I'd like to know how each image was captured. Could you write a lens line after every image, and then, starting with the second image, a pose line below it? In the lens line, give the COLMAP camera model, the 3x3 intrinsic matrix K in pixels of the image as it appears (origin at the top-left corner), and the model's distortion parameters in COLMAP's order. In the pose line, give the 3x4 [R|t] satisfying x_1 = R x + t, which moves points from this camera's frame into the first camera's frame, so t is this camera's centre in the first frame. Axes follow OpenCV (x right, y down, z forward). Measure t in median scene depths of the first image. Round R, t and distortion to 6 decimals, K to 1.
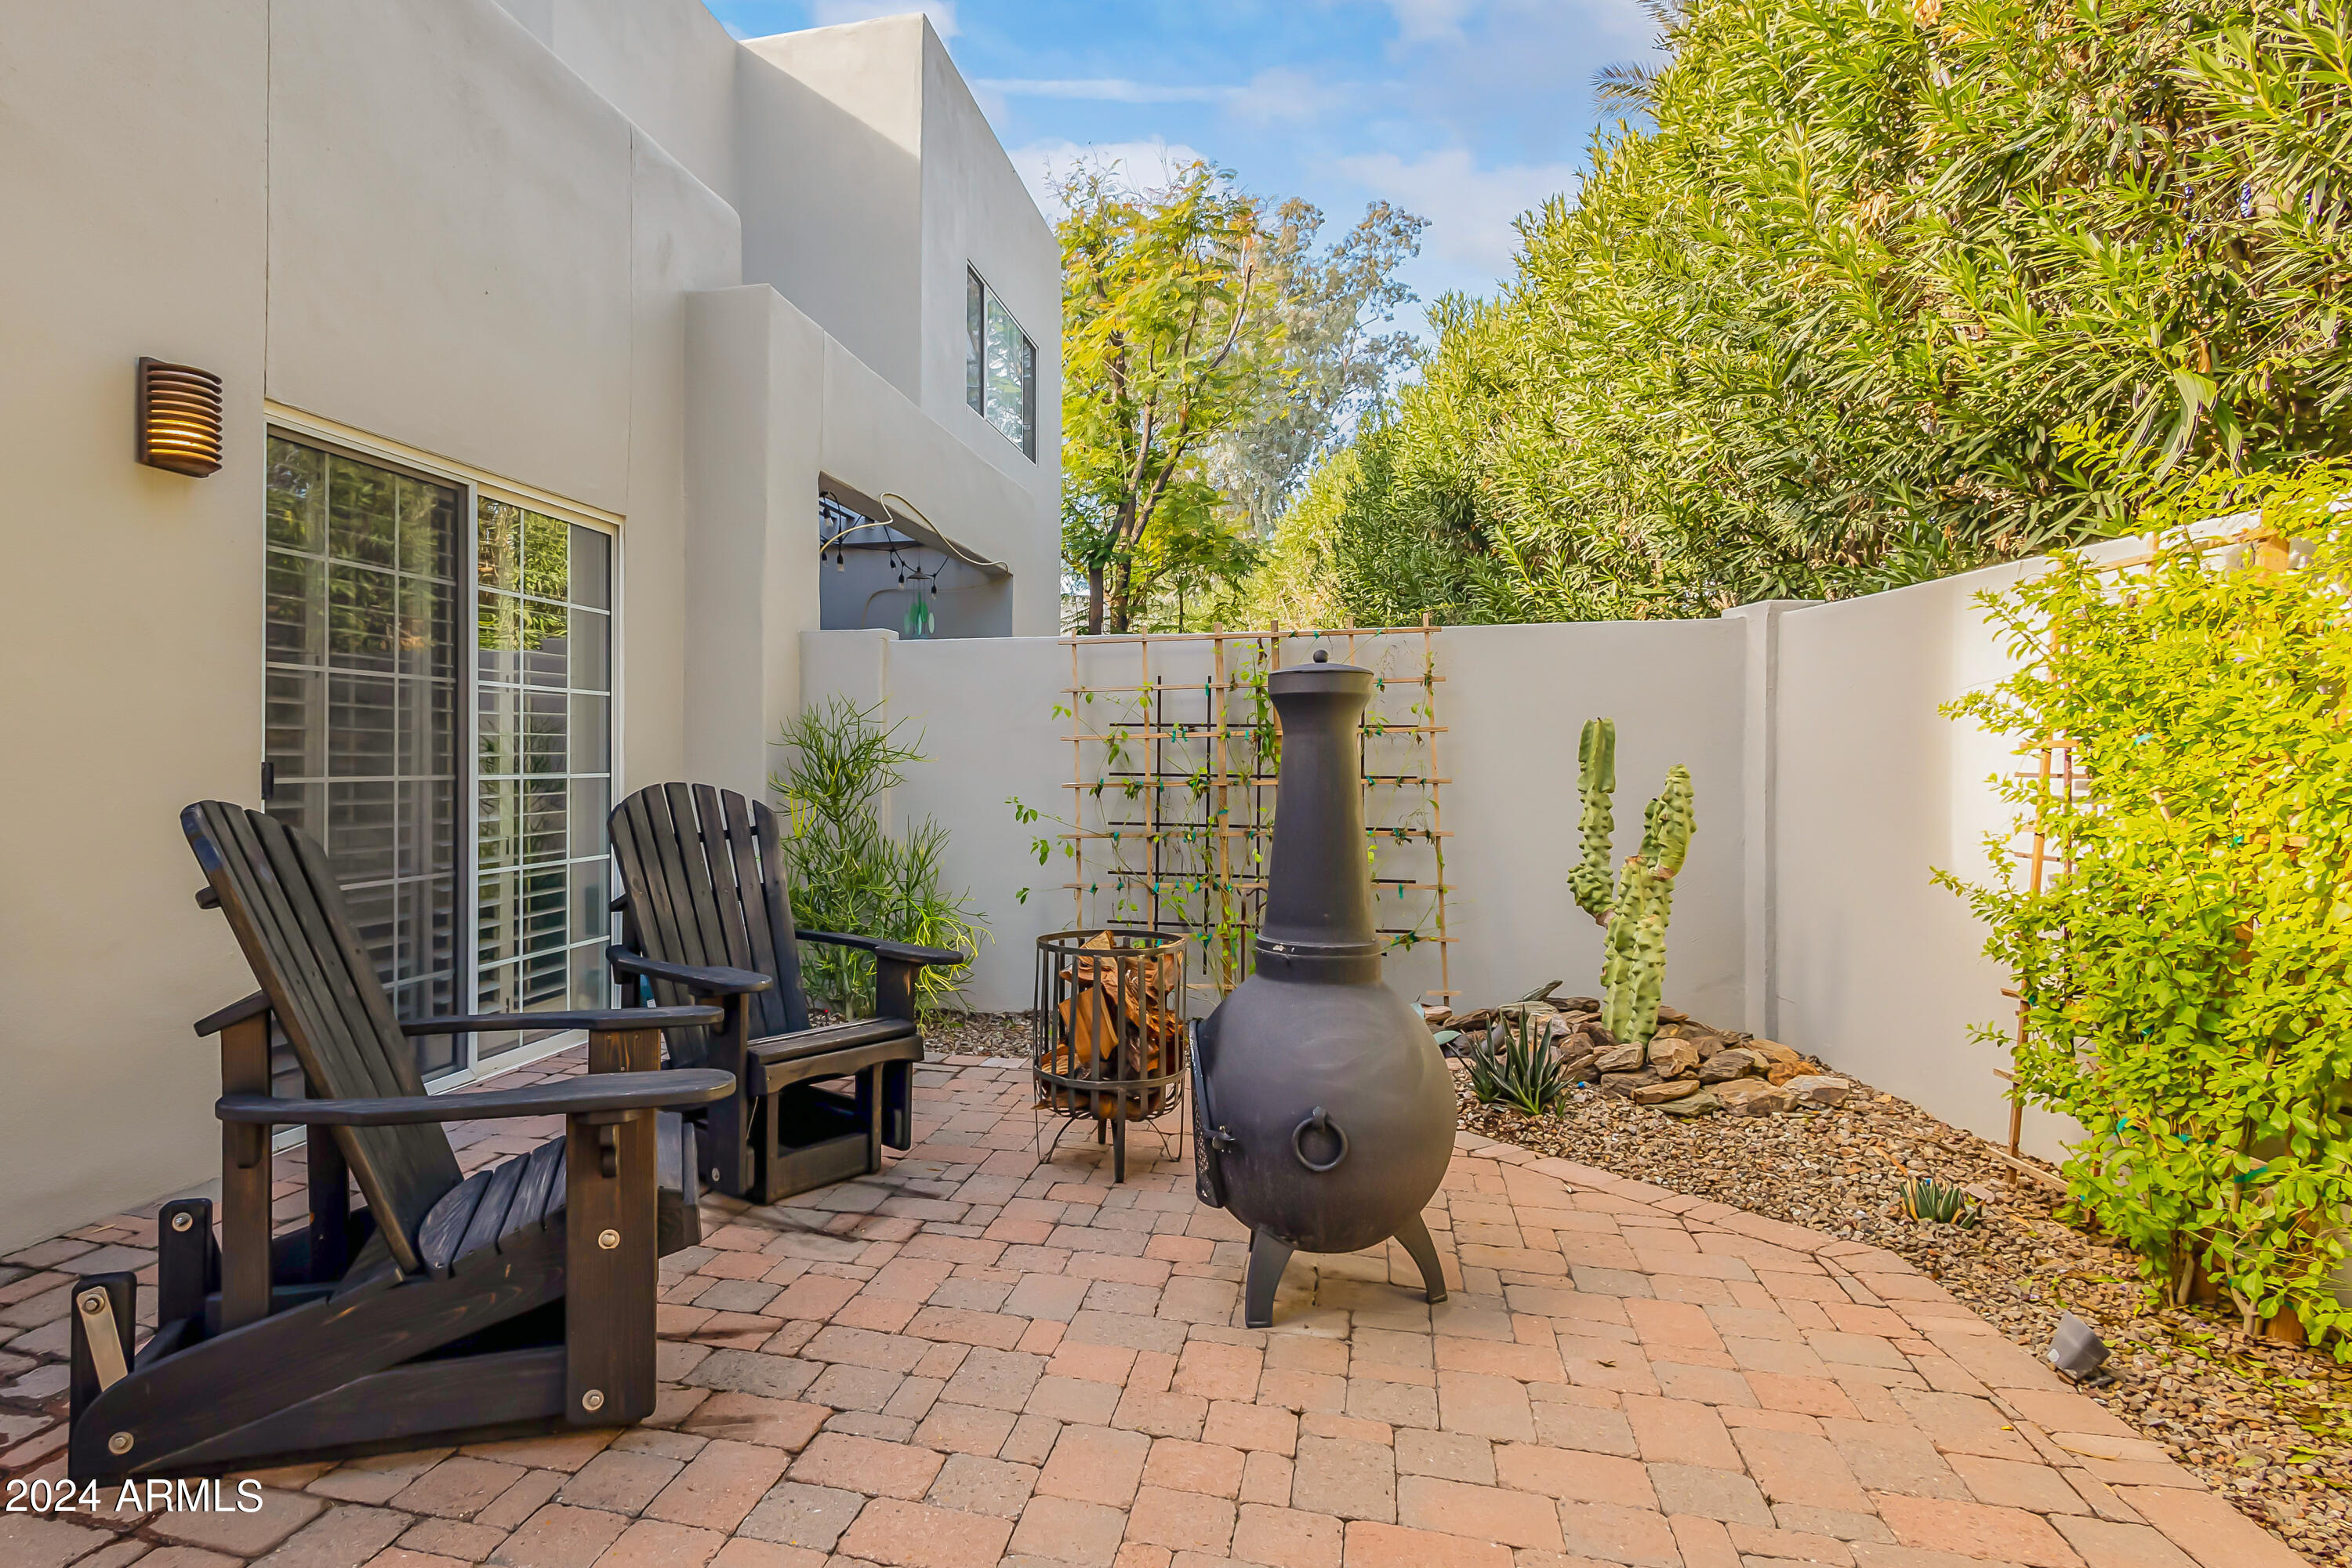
lens RADIAL K [[1155.6, 0, 1161.0], [0, 1155.6, 761.1], [0, 0, 1]] dist [0.011840, -0.003238]
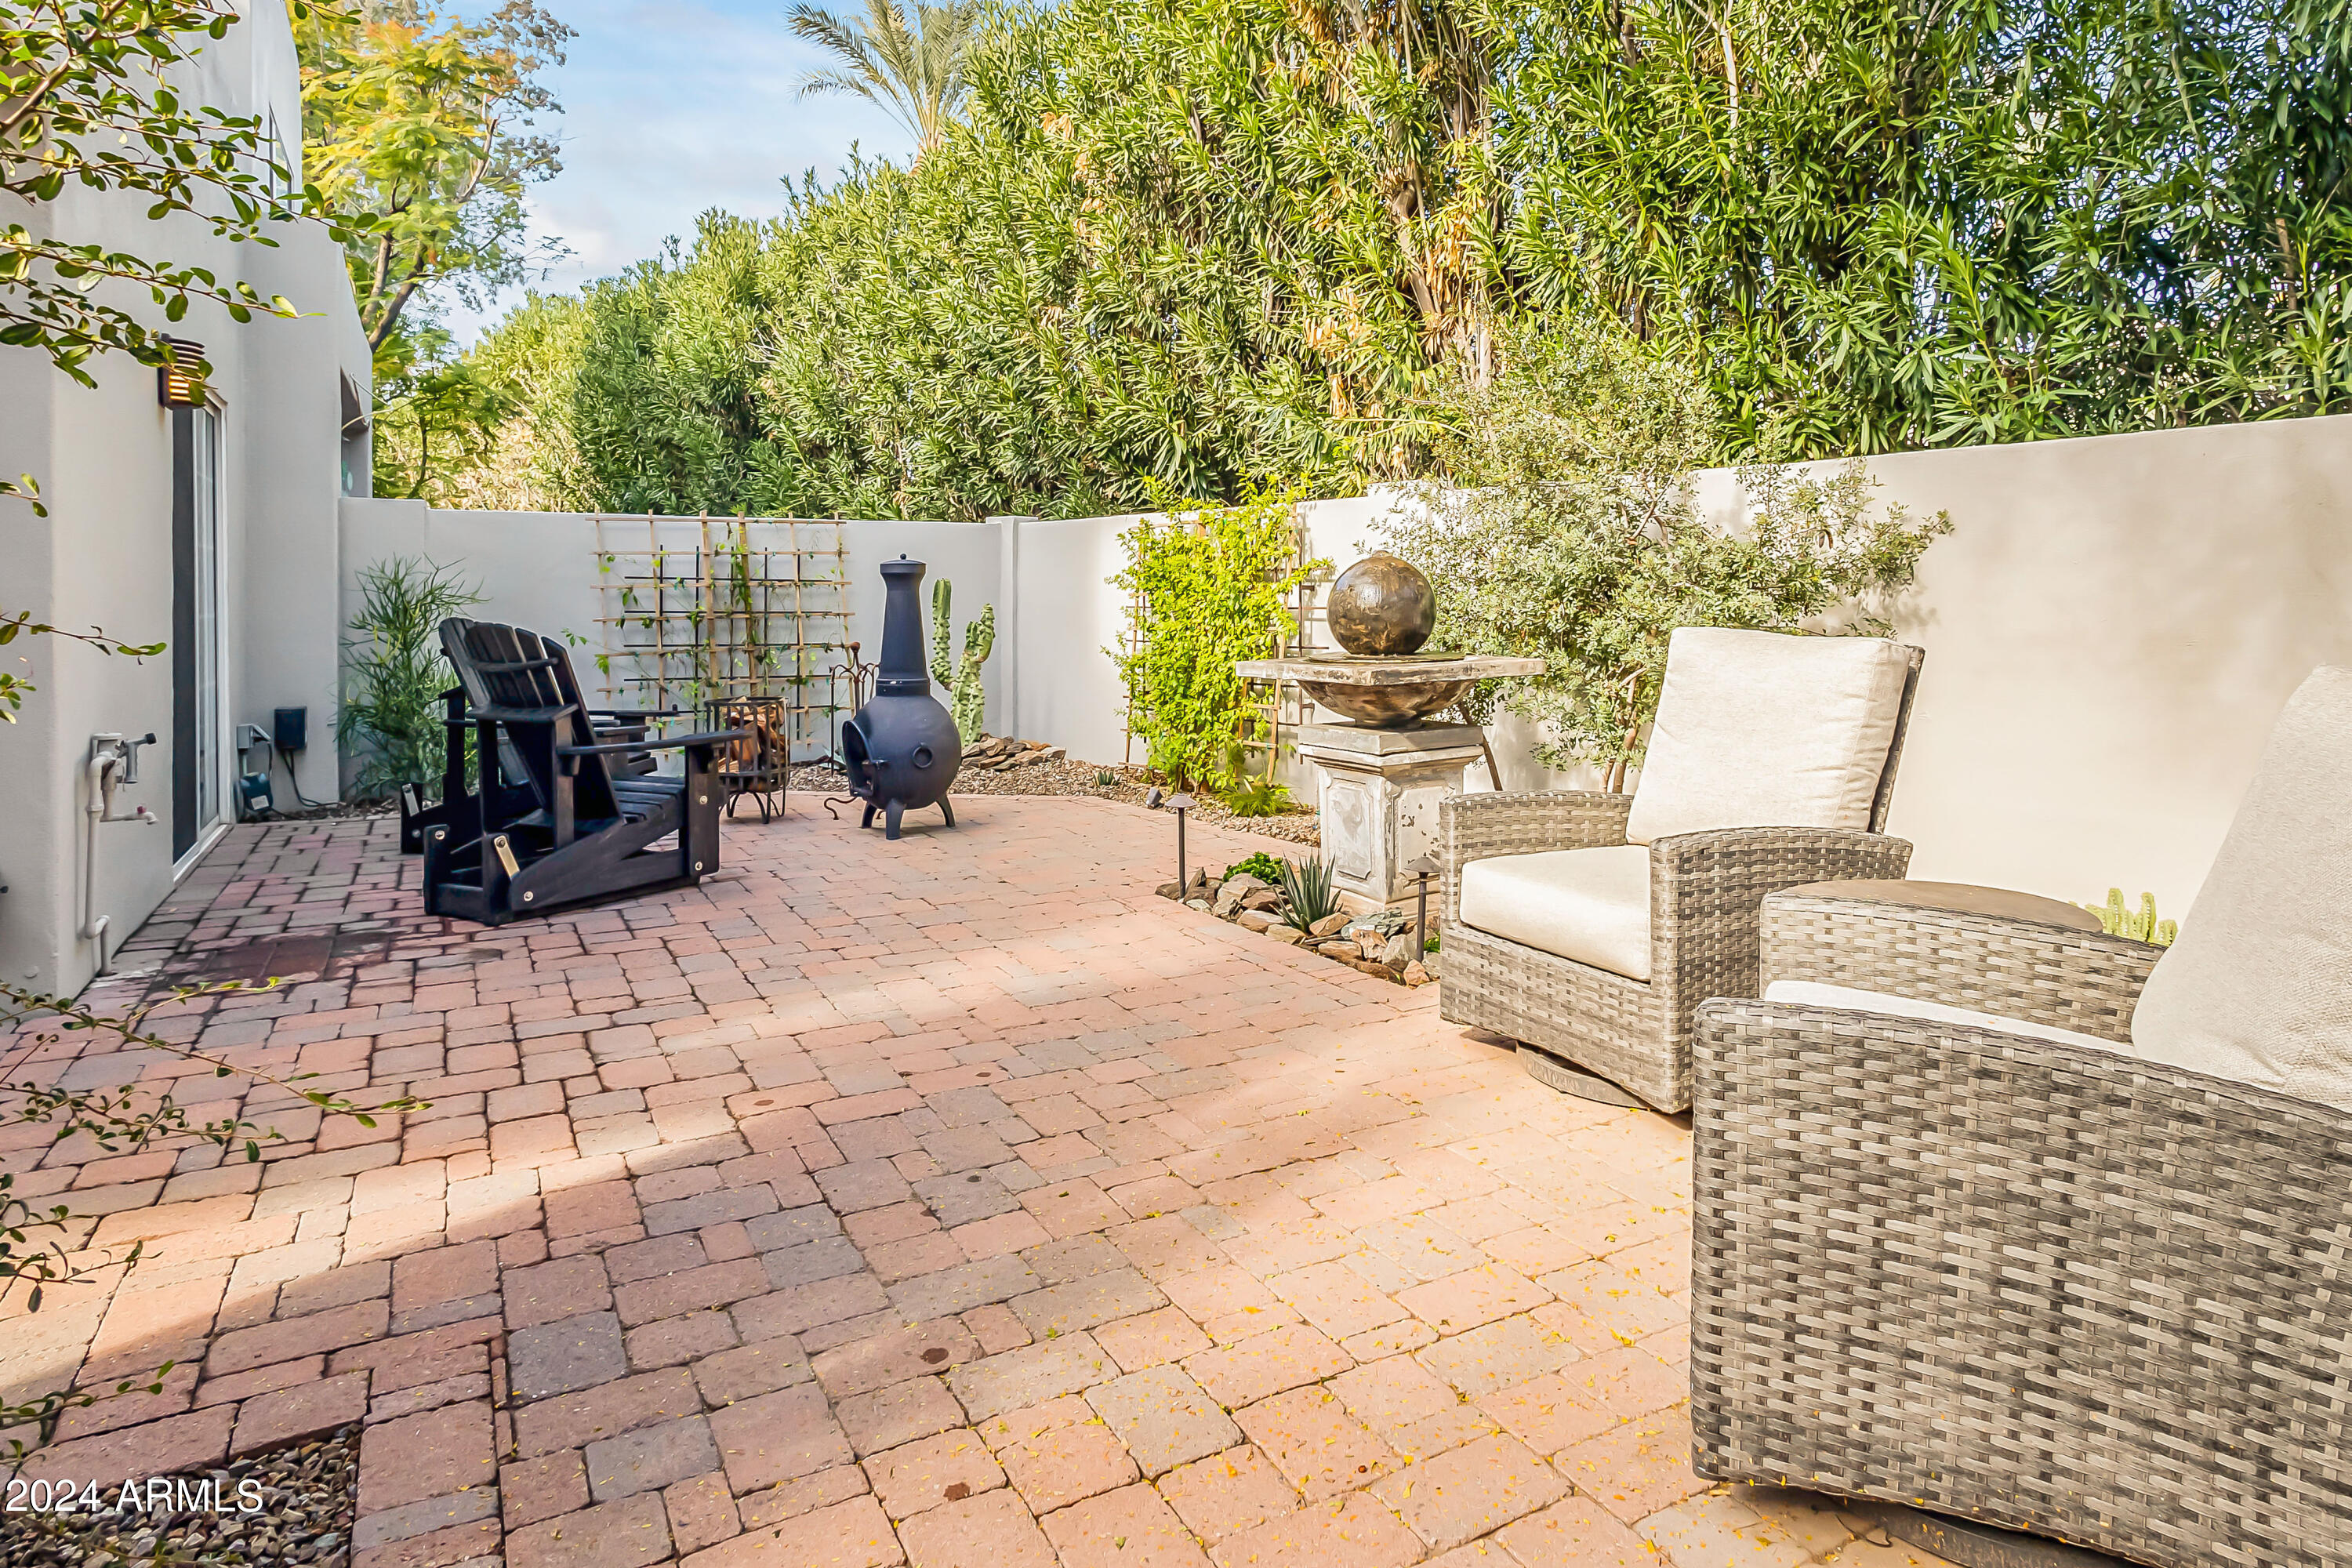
lens RADIAL K [[1647.6, 0, 1164.5], [0, 1647.6, 780.0], [0, 0, 1]] dist [-0.000978, 0.000262]
pose [[0.748417, -0.075147, 0.658957, -1.358830], [0.003754, 0.994024, 0.109094, -0.003802], [-0.663217, -0.079174, 0.744227, -1.487347]]
